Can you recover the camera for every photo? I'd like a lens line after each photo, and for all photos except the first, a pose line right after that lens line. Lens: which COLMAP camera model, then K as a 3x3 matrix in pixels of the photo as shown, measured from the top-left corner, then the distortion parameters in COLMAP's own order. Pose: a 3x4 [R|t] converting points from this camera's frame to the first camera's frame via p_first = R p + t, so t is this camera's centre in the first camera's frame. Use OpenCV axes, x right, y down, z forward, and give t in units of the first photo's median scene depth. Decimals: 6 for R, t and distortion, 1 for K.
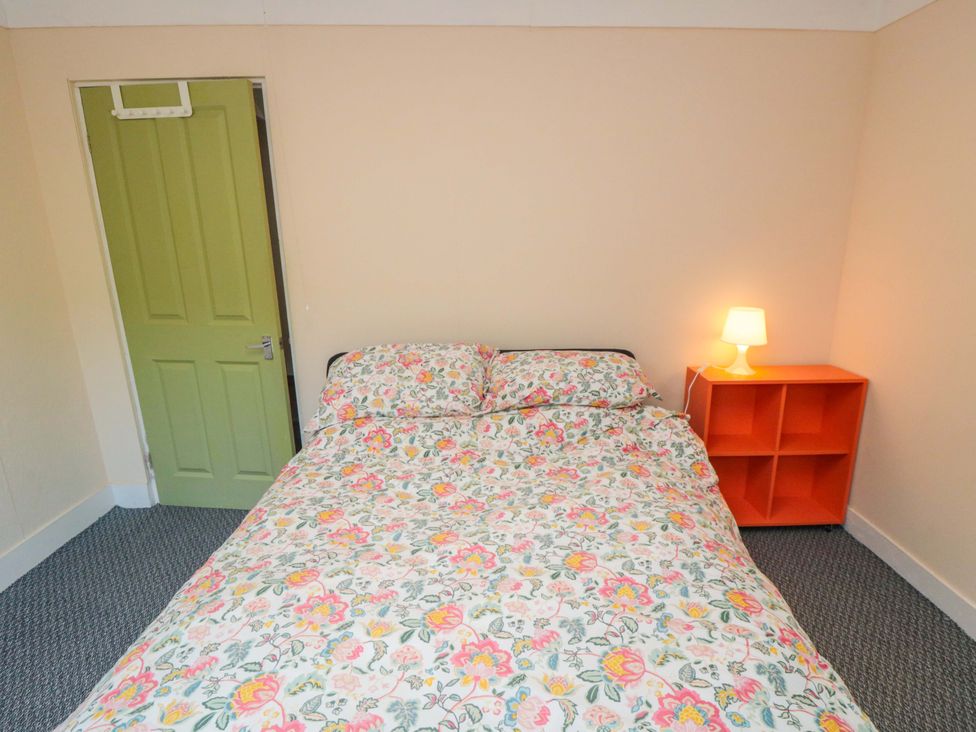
lens RADIAL K [[500.6, 0, 495.0], [0, 500.6, 358.6], [0, 0, 1]] dist [0.001779, -0.012626]
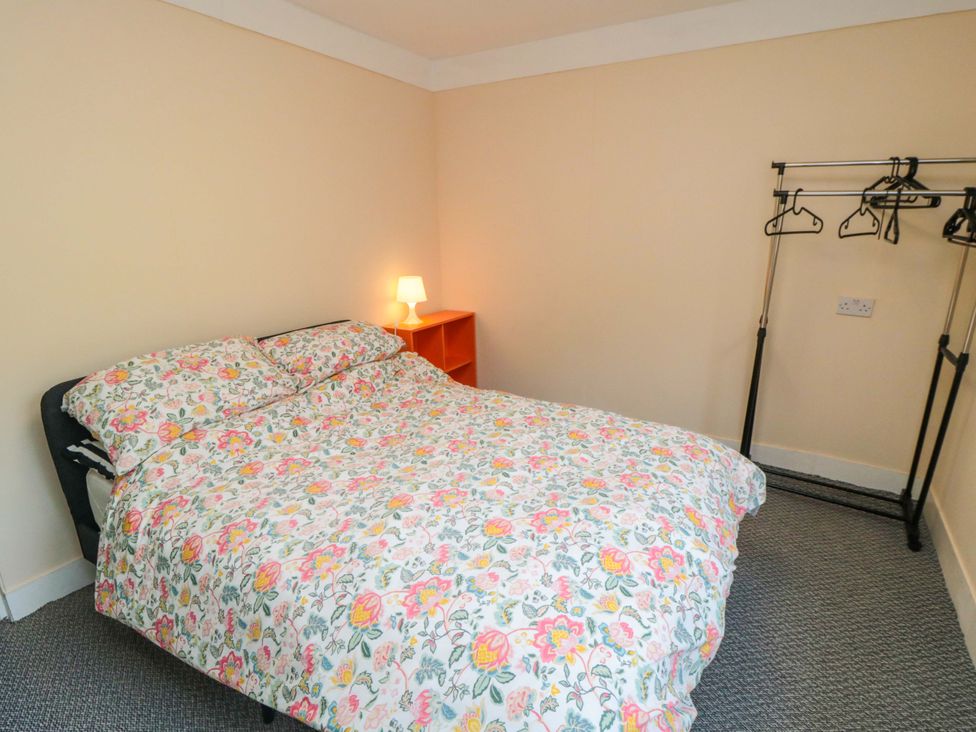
lens RADIAL K [[500.6, 0, 495.0], [0, 500.6, 358.6], [0, 0, 1]] dist [0.001779, -0.012626]
pose [[0.532561, -0.220659, 0.817122, -0.679038], [0.212010, 0.969419, 0.123607, -0.001733], [-0.819409, 0.107410, 0.563057, 0.047801]]
